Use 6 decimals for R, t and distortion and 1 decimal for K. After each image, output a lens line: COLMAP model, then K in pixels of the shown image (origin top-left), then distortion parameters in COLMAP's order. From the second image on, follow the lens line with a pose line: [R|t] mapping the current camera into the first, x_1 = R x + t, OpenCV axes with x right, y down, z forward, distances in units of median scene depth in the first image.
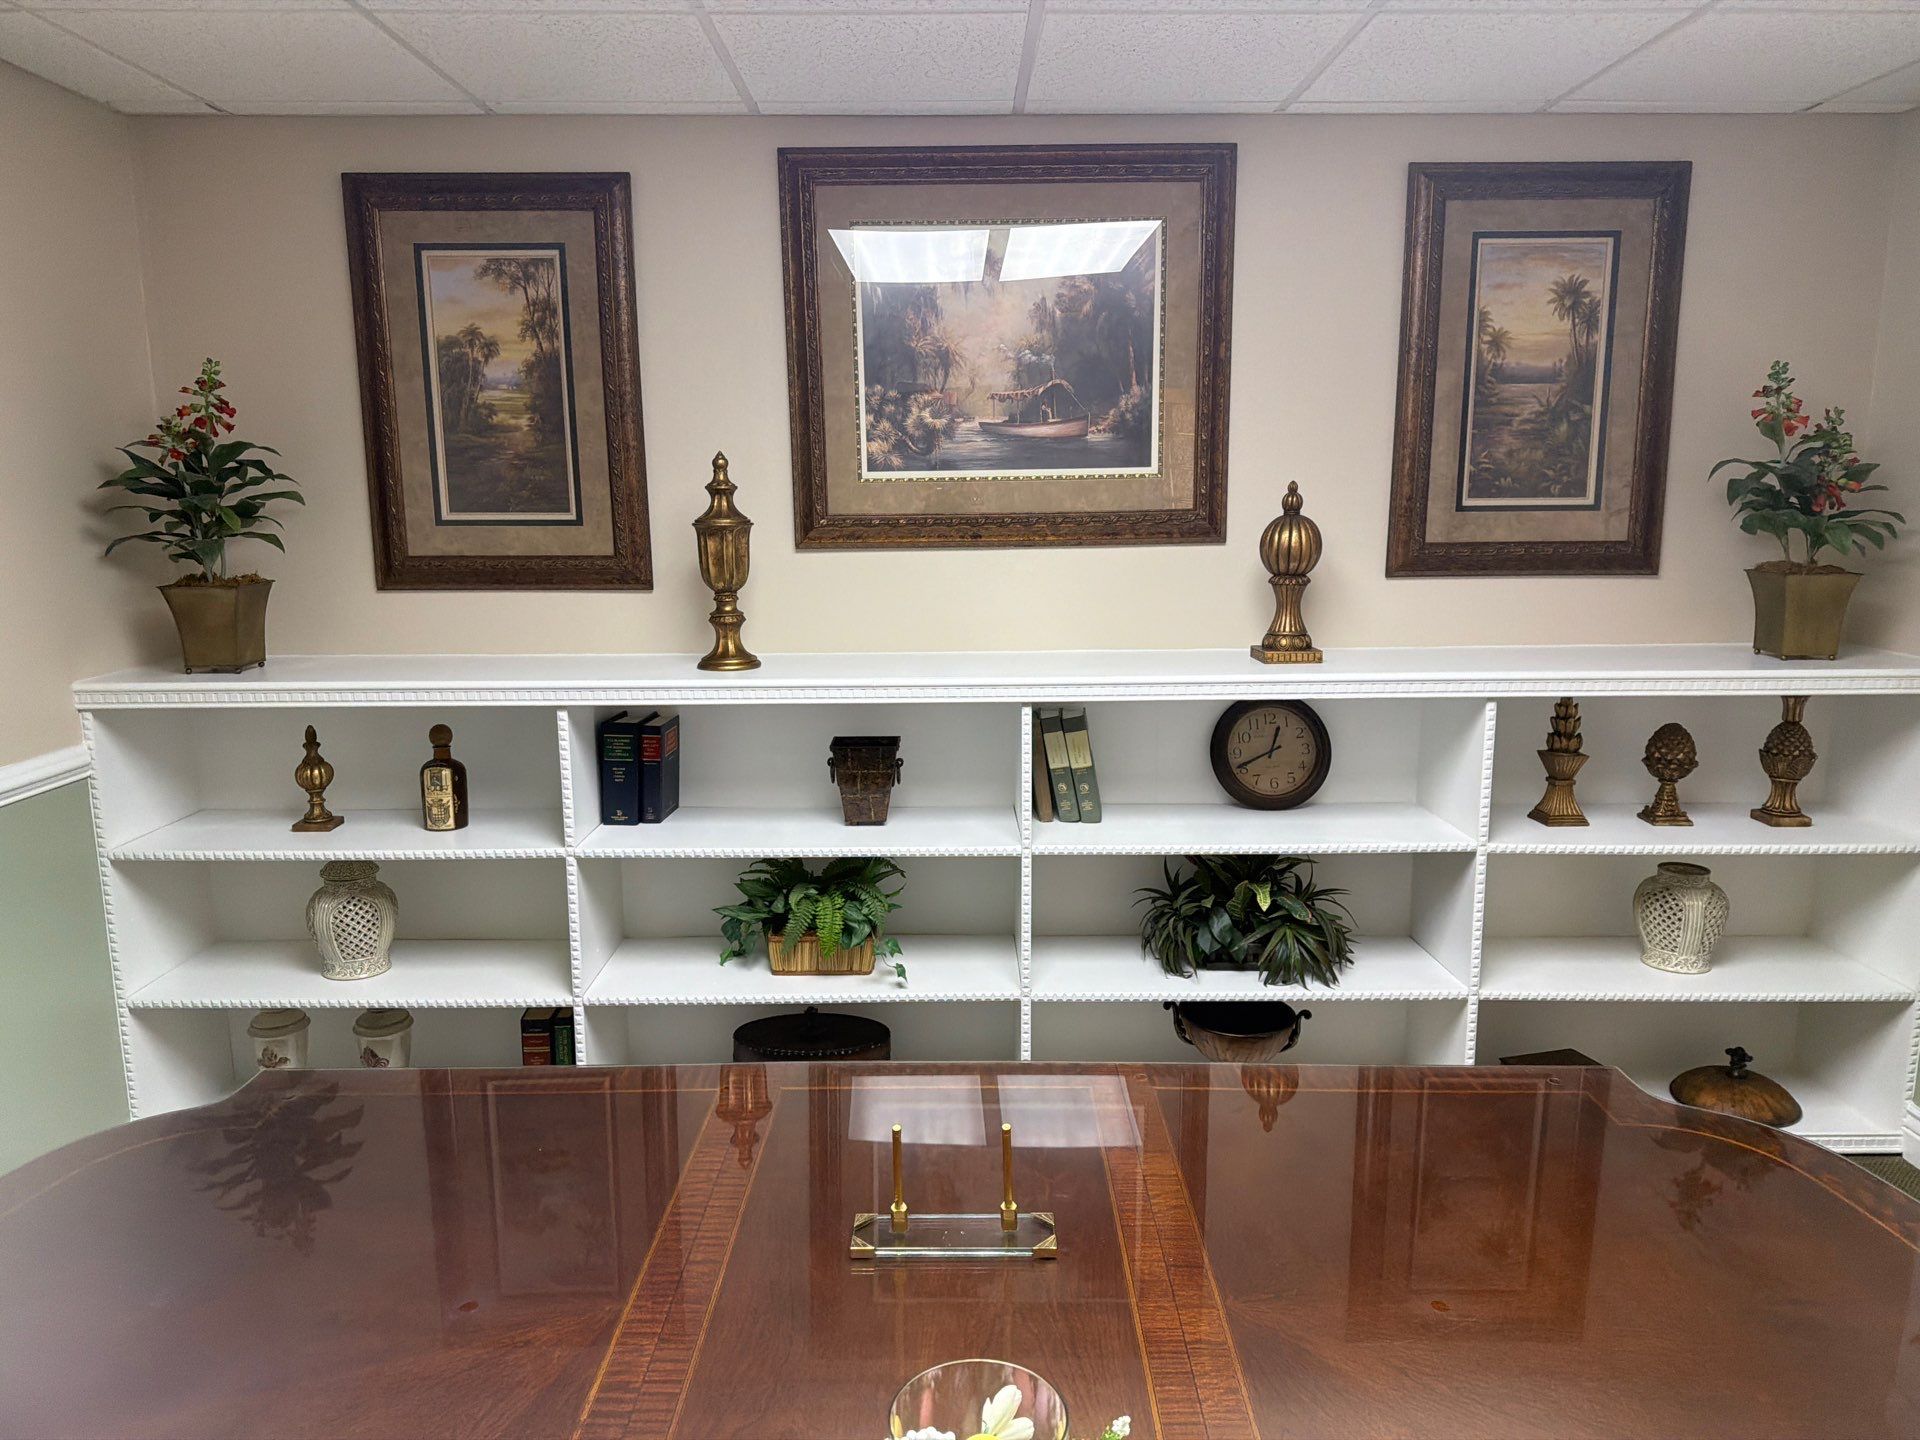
lens RADIAL K [[1372.8, 0, 969.9], [0, 1372.8, 727.6], [0, 0, 1]] dist [0.039756, -0.084032]
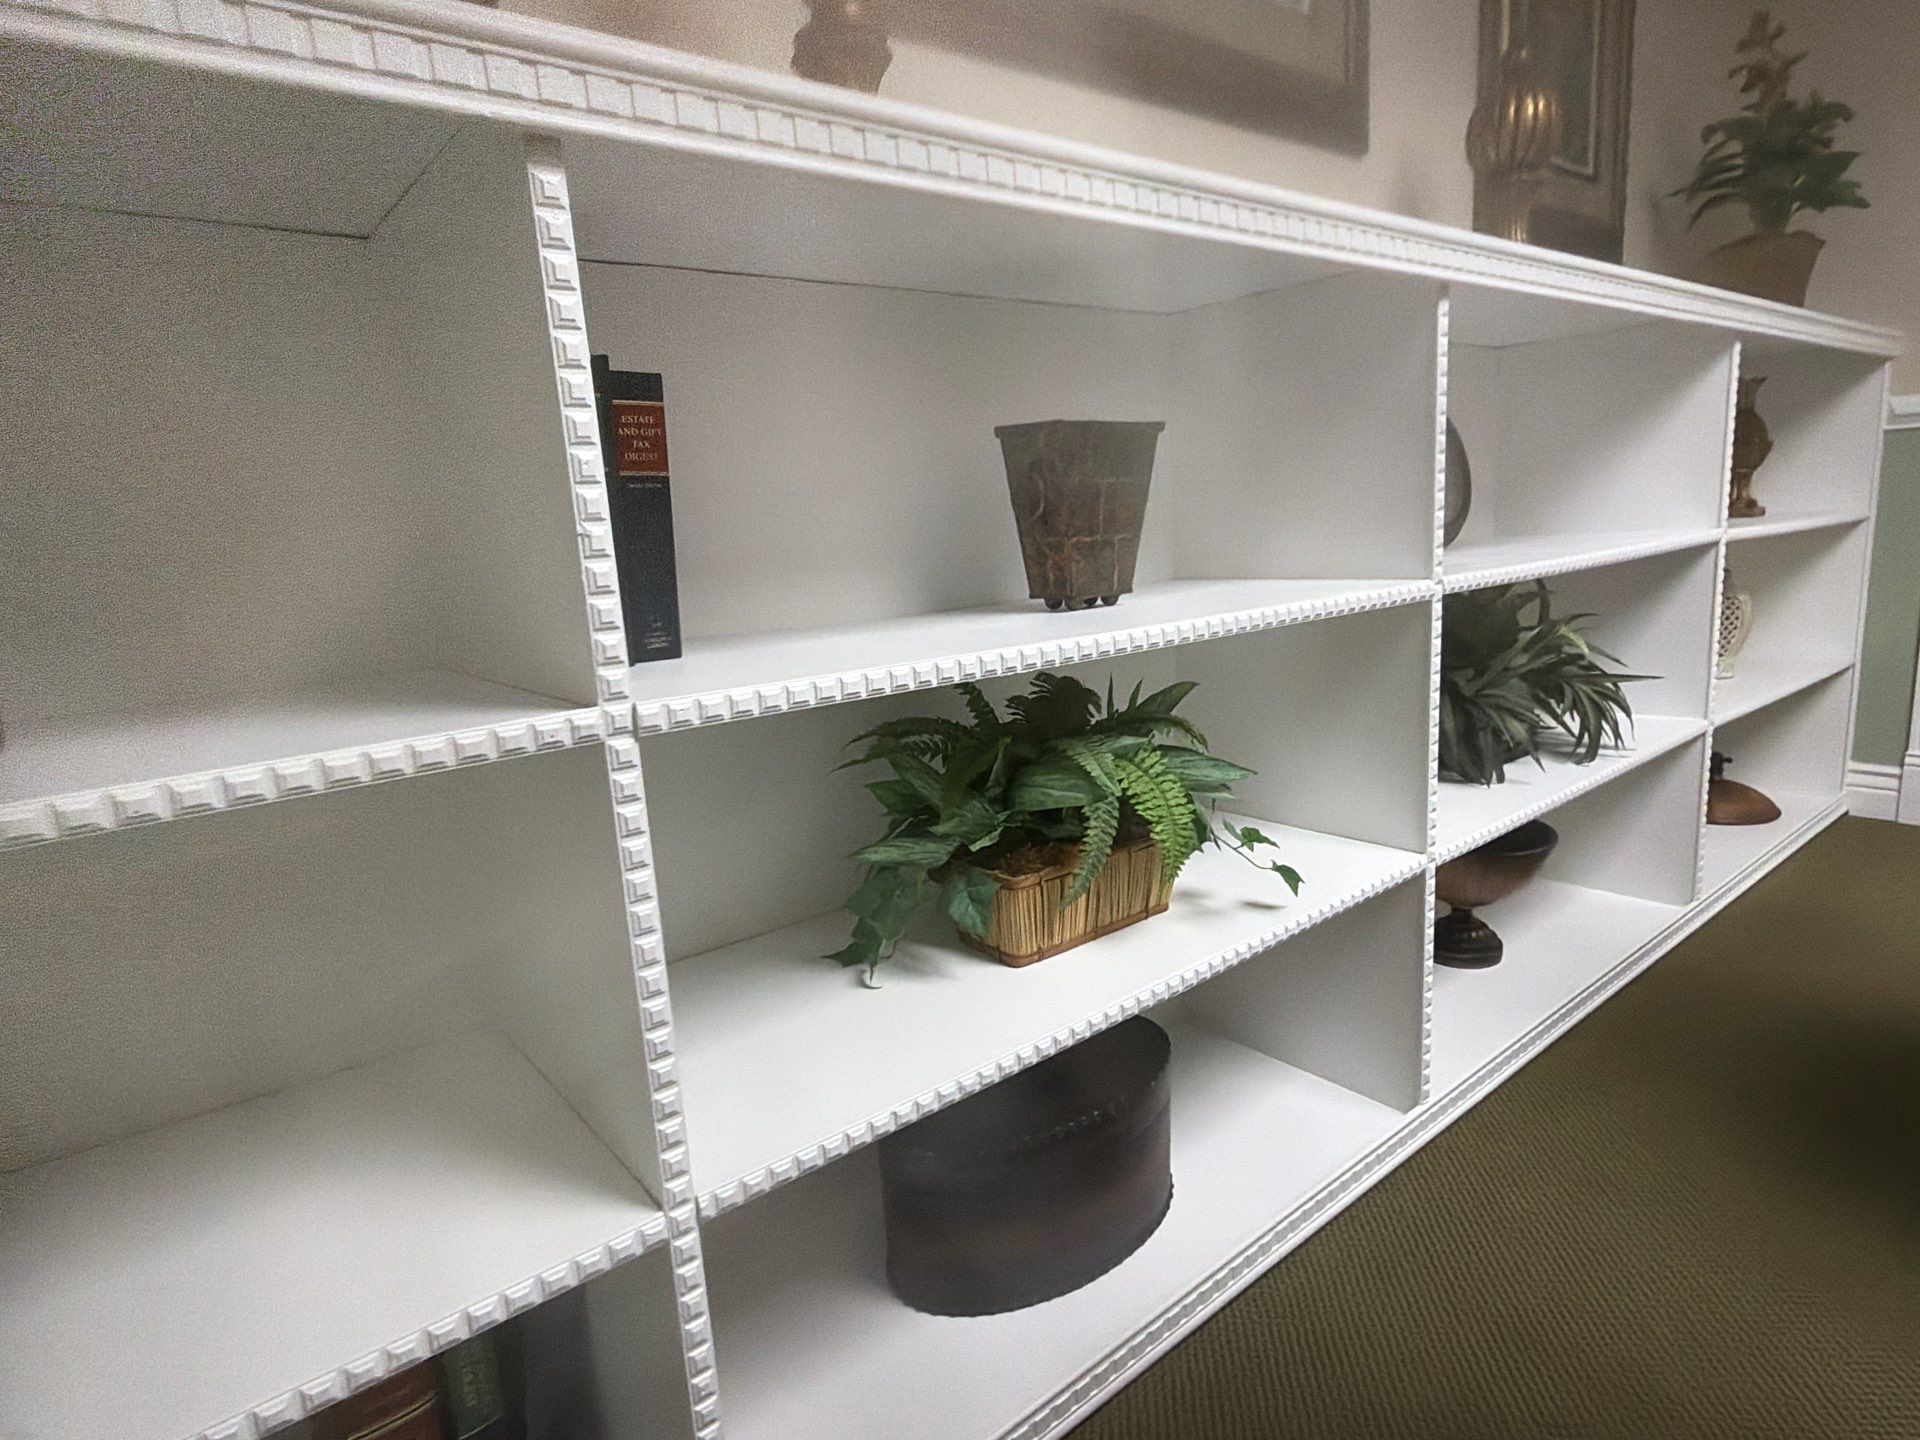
lens RADIAL K [[1075.5, 0, 945.5], [0, 1075.5, 725.2], [0, 0, 1]] dist [-0.024001, 0.003607]
pose [[0.793184, -0.161937, 0.587057, -0.339888], [0.164705, 0.985115, 0.049204, 0.085622], [-0.586286, 0.057664, 0.808049, 0.735035]]
